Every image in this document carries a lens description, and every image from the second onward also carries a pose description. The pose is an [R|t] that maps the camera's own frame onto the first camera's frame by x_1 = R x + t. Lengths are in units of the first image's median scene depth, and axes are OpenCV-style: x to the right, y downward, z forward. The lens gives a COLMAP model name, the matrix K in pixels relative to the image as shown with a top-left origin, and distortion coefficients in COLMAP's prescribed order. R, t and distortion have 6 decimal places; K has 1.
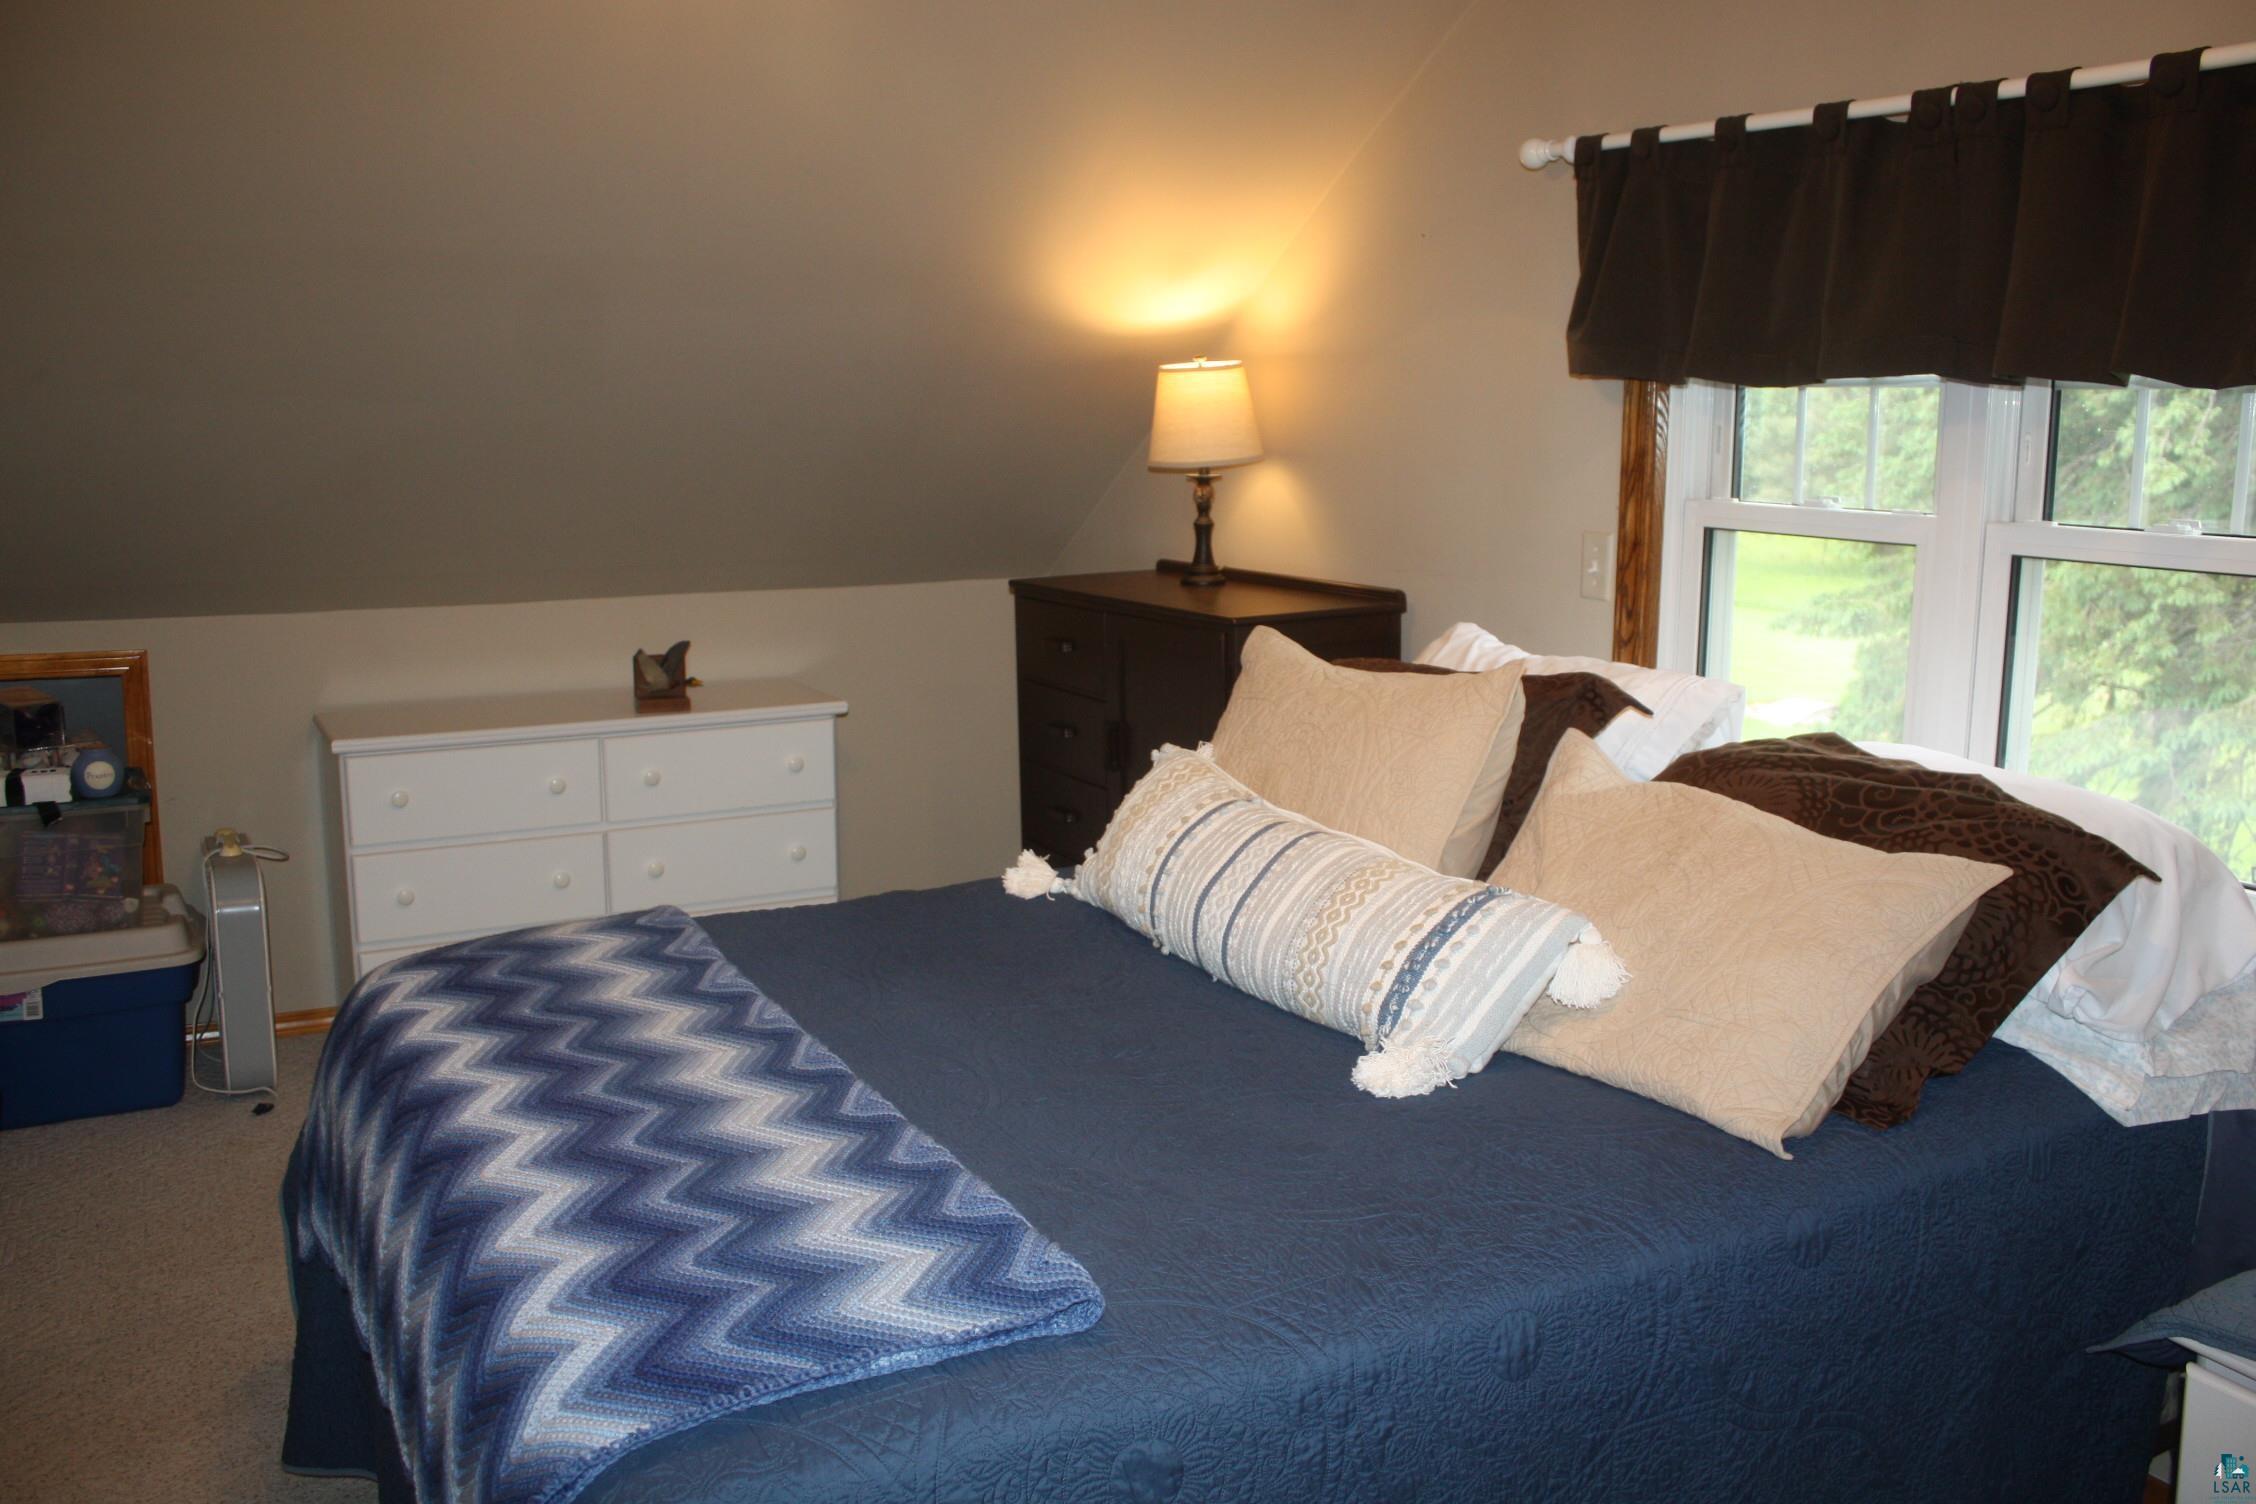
lens RADIAL K [[1928.2, 0, 1113.3], [0, 1928.2, 727.2], [0, 0, 1]] dist [-0.164022, 0.141495]
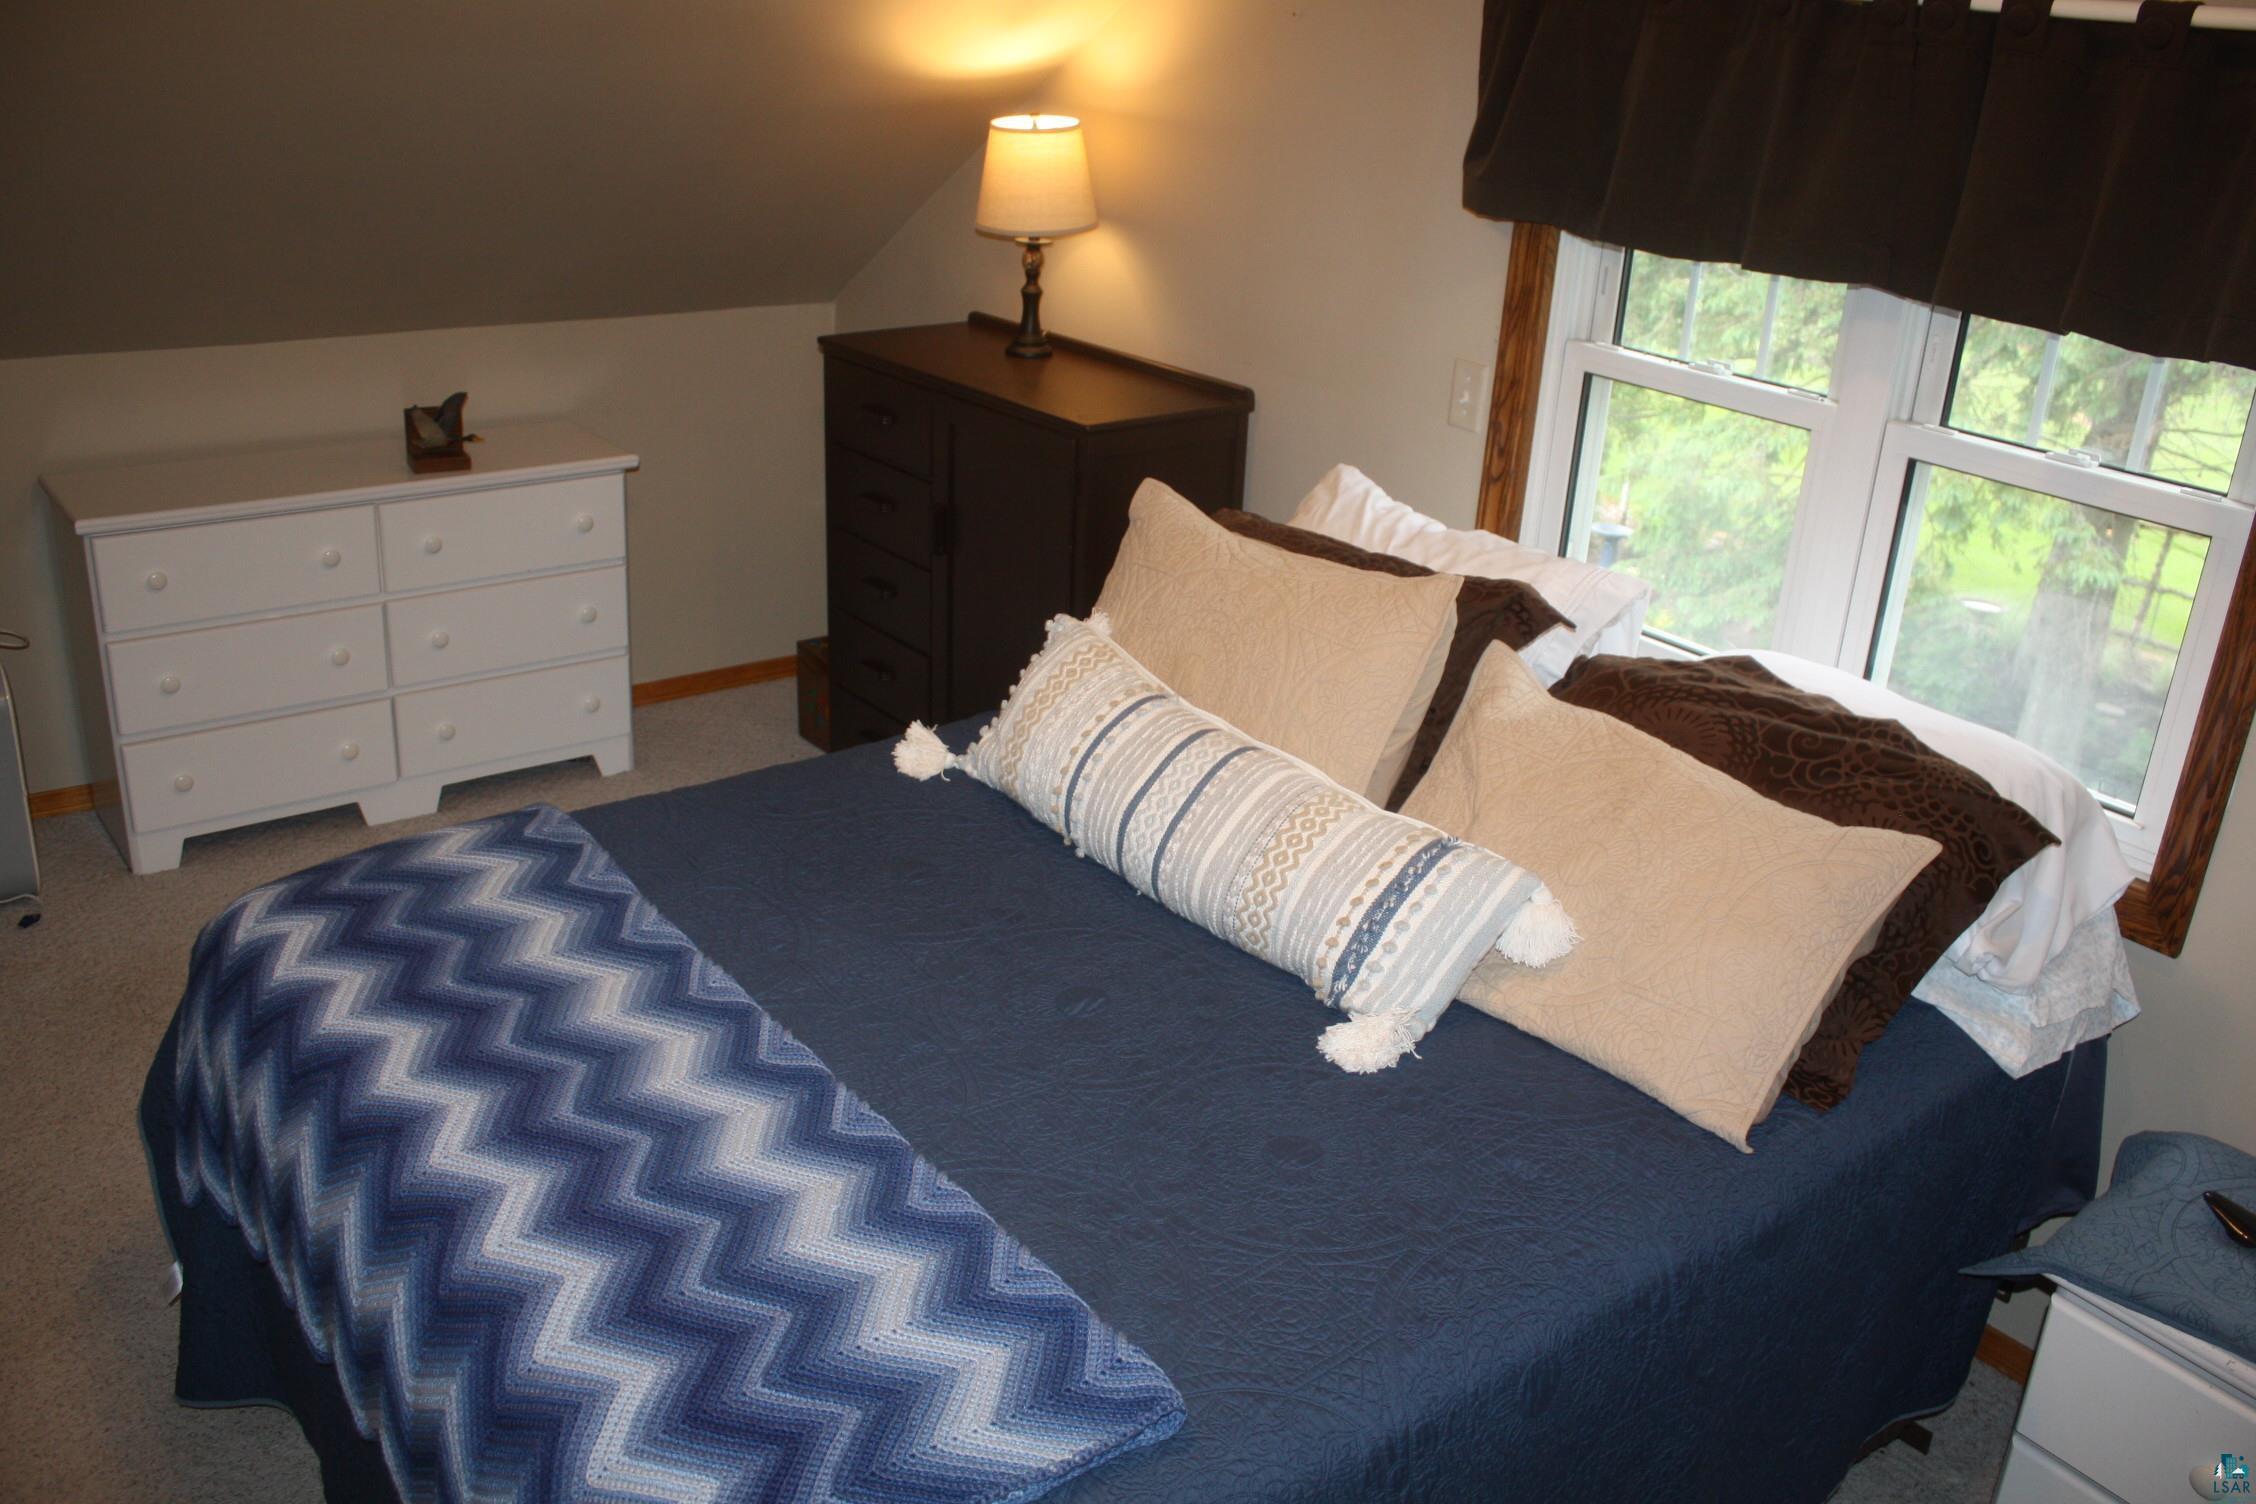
lens RADIAL K [[1928.2, 0, 1120.6], [0, 1928.2, 730.9], [0, 0, 1]] dist [-0.164022, 0.141495]
pose [[0.984624, -0.010033, 0.174397, -0.128075], [-0.027983, 0.976397, 0.214162, -0.162067], [-0.172430, -0.215749, 0.961104, 0.062905]]
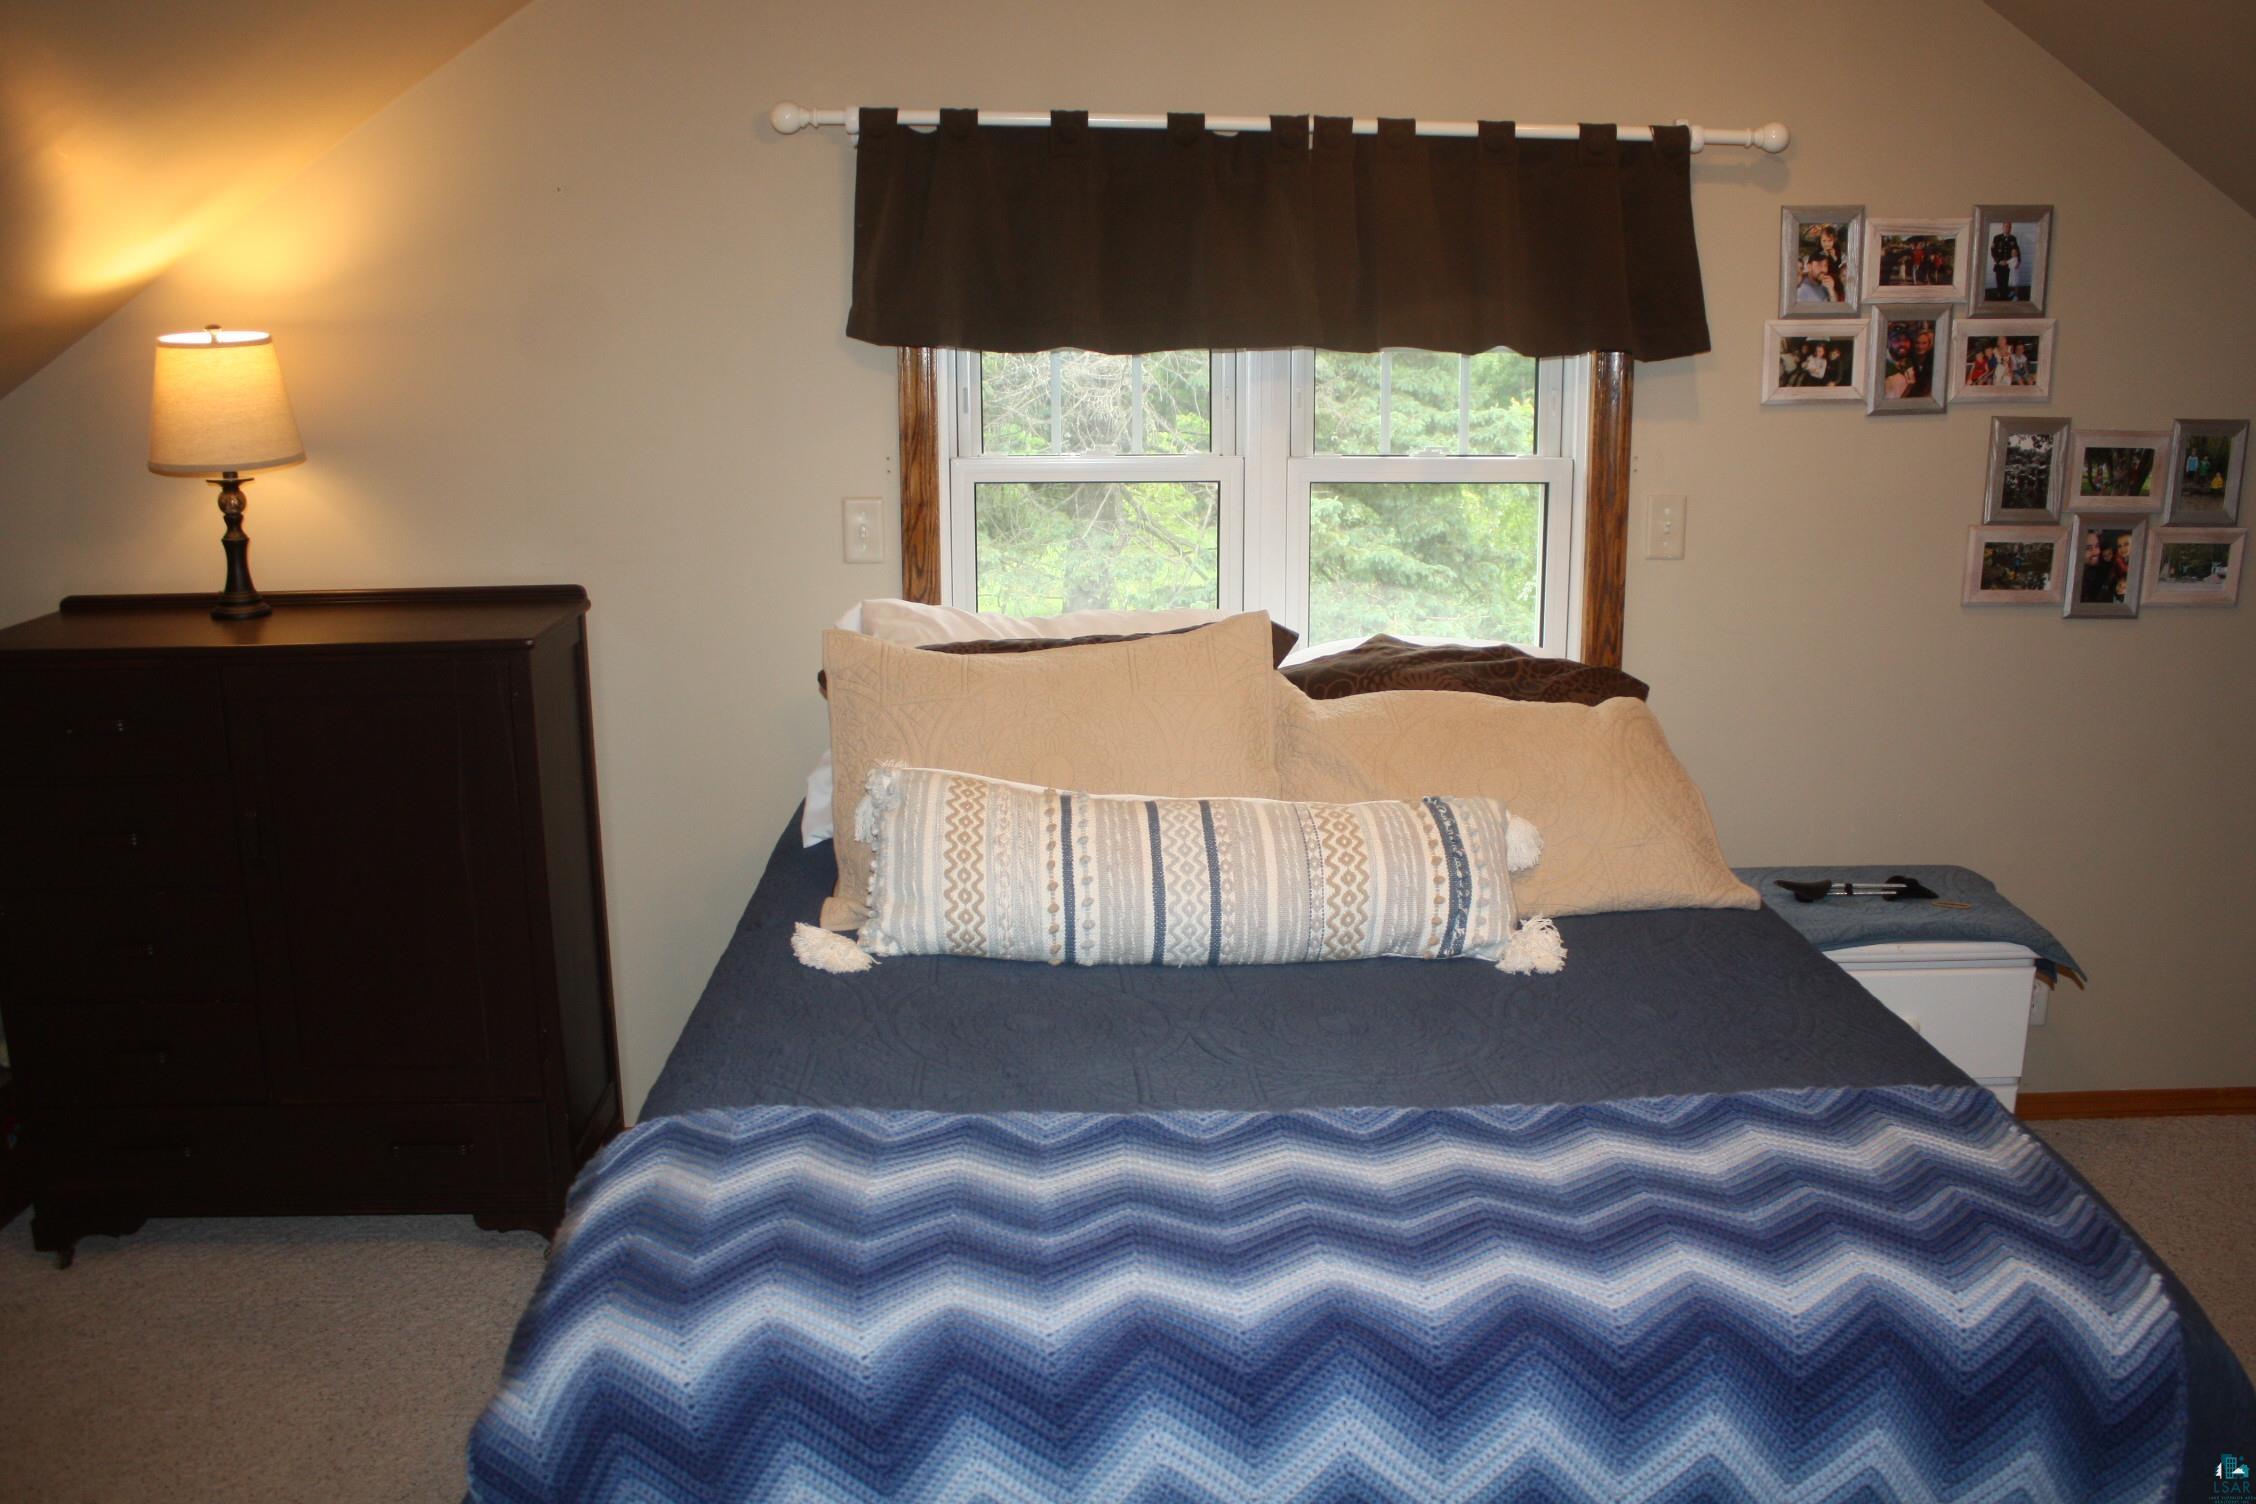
lens RADIAL K [[1928.2, 0, 1145.3], [0, 1928.2, 757.3], [0, 0, 1]] dist [-0.164022, 0.141495]
pose [[0.423761, -0.193380, 0.884890, -0.812784], [0.149118, 0.978508, 0.142429, -0.119492], [-0.893415, 0.071597, 0.443490, 0.558639]]
